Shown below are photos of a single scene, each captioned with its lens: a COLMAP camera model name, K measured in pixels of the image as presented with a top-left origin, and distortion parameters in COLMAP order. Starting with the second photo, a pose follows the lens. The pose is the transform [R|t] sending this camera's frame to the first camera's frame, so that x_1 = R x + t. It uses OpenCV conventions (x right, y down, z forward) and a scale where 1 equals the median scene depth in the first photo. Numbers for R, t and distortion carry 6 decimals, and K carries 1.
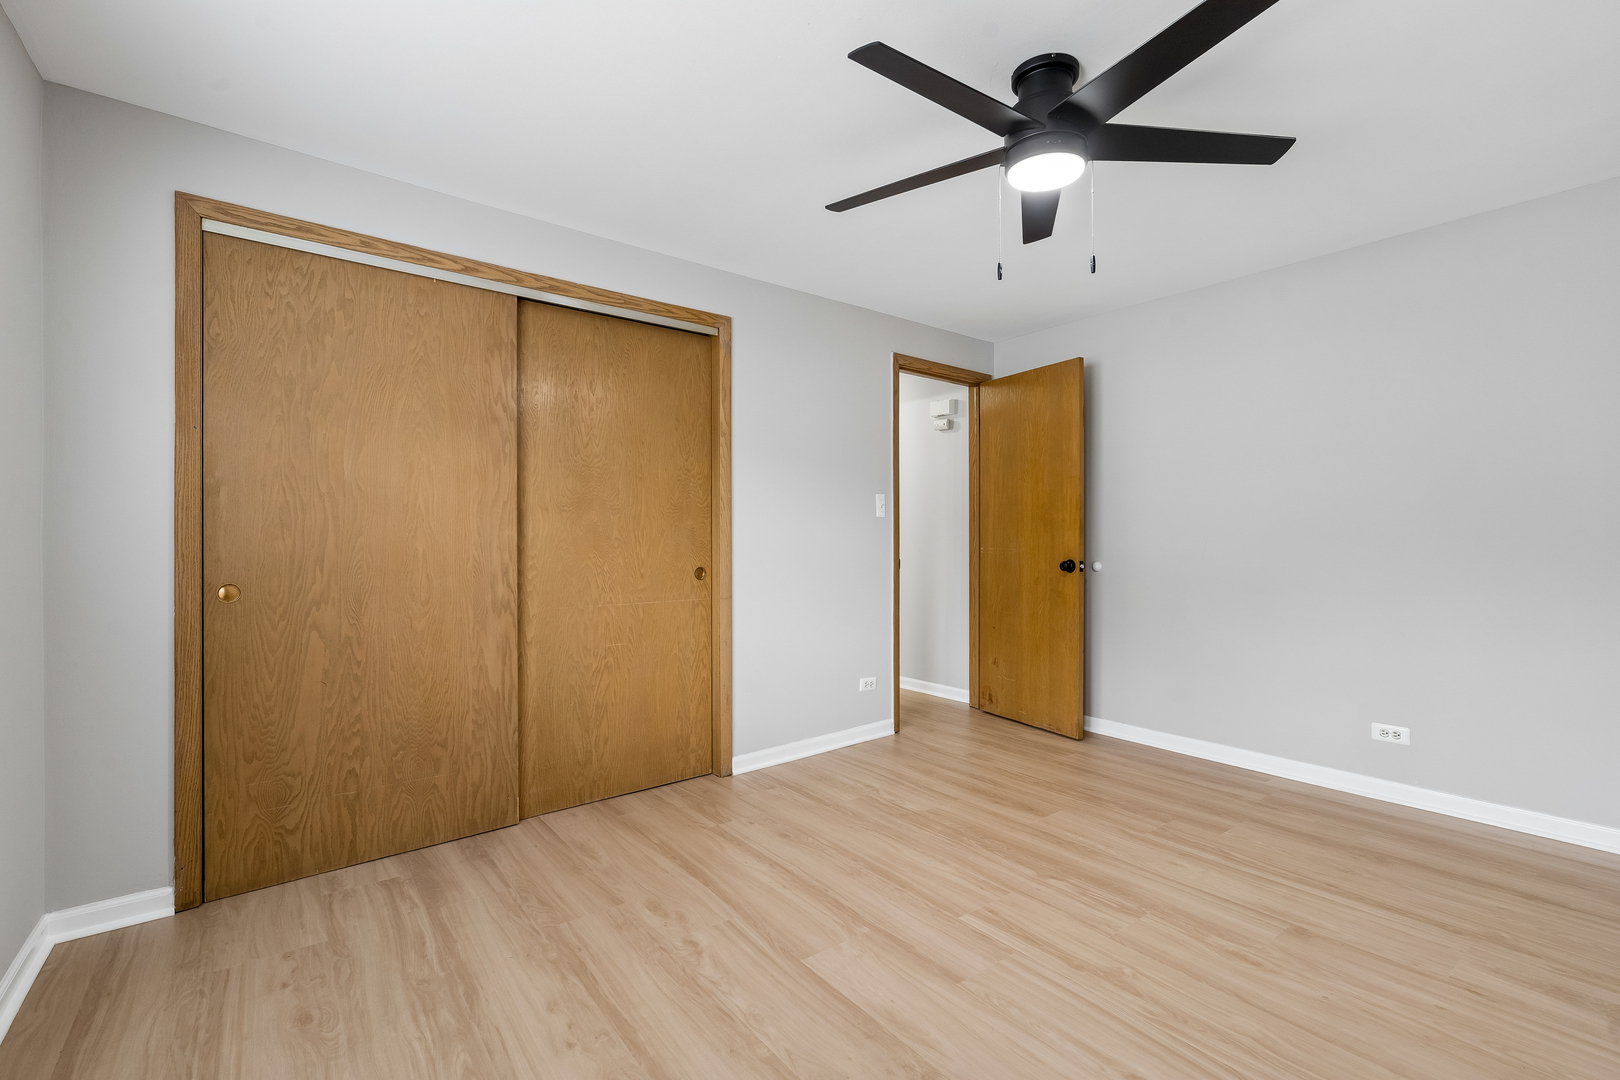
lens RADIAL K [[721.8, 0, 824.6], [0, 721.8, 531.2], [0, 0, 1]] dist [-0.002909, 0.000095]
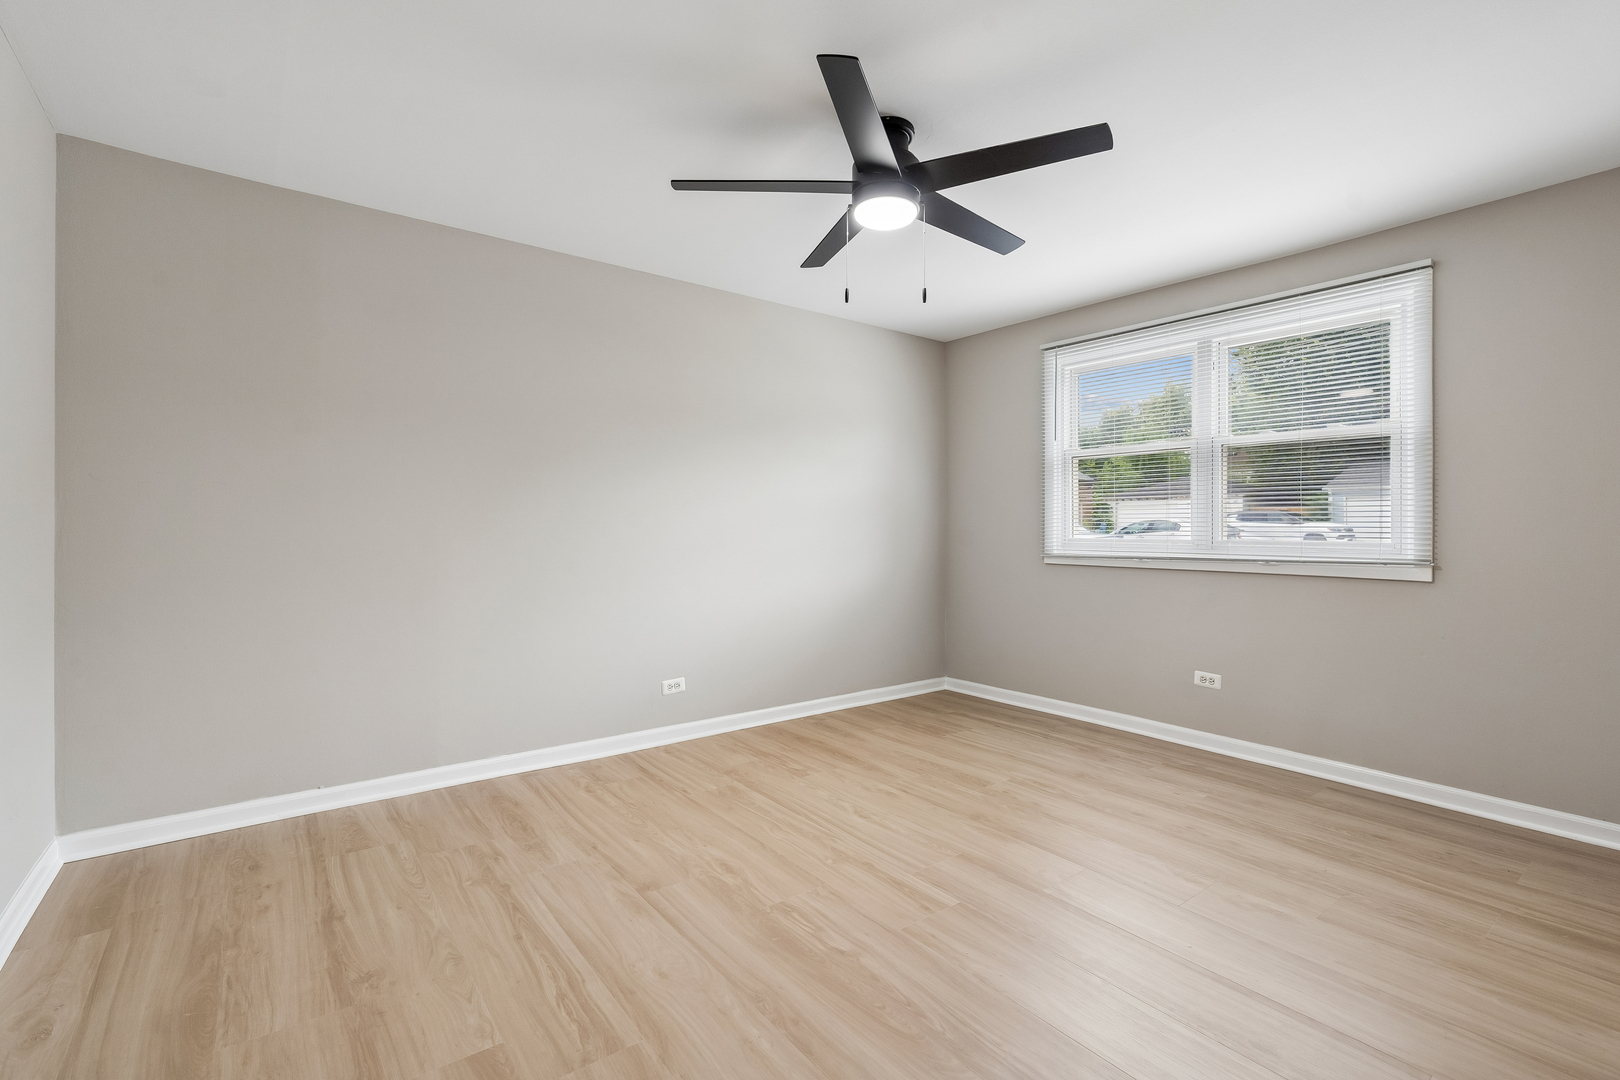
lens RADIAL K [[735.3, 0, 810.8], [0, 735.3, 530.6], [0, 0, 1]] dist [-0.013751, 0.006820]
pose [[-0.999876, -0.001132, 0.015735, 0.298311], [-0.001210, 0.999987, -0.004911, 0.014378], [-0.015729, -0.004929, -0.999864, 1.598588]]
